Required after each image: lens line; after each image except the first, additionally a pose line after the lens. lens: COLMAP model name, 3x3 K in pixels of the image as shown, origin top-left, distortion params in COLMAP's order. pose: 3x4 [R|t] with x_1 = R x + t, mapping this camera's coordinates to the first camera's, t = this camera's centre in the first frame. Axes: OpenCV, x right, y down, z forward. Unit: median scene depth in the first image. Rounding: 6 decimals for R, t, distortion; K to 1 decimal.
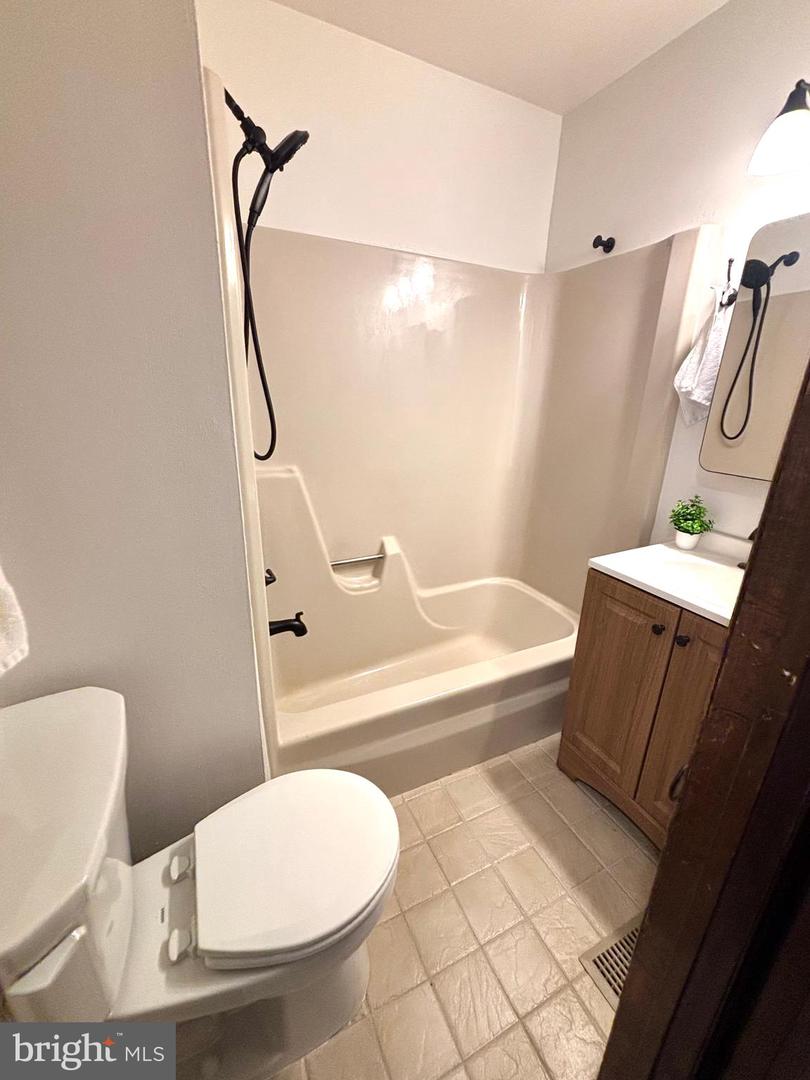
lens RADIAL K [[436.5, 0, 405.8], [0, 436.5, 540.3], [0, 0, 1]] dist [0.001022, 0.000620]
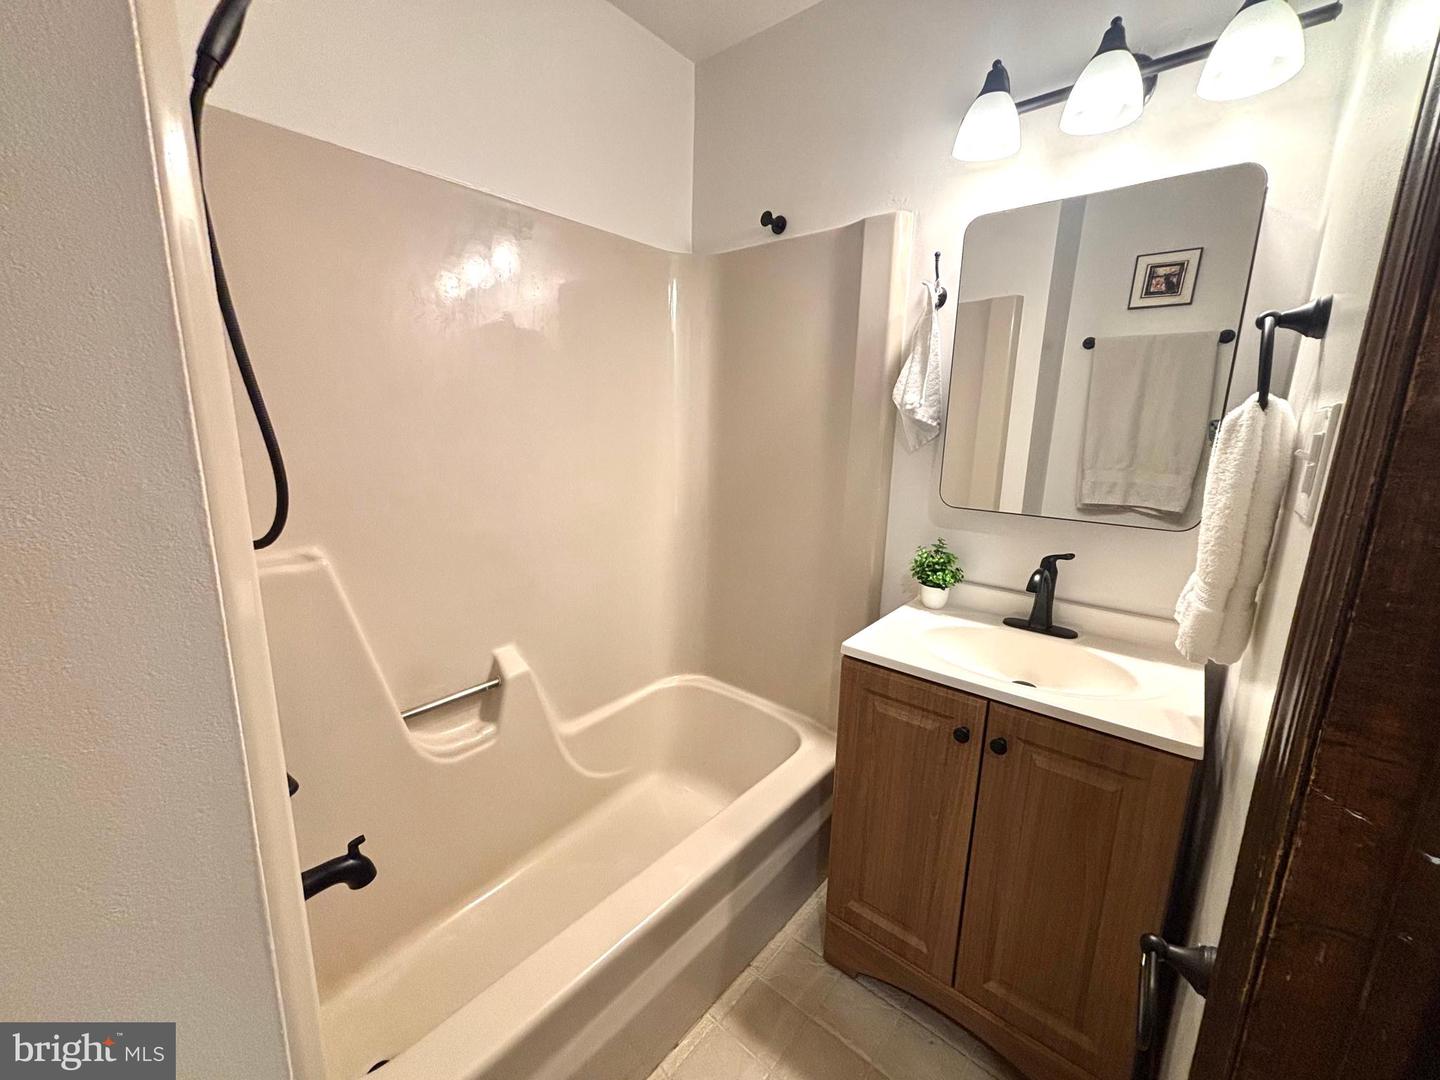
lens RADIAL K [[582.0, 0, 713.9], [0, 582.0, 538.2], [0, 0, 1]] dist [0.001022, 0.000620]
pose [[0.915224, -0.090012, 0.392764, -0.099913], [0.133523, 0.987407, -0.084849, -0.063369], [-0.380180, 0.130098, 0.915717, 0.188399]]
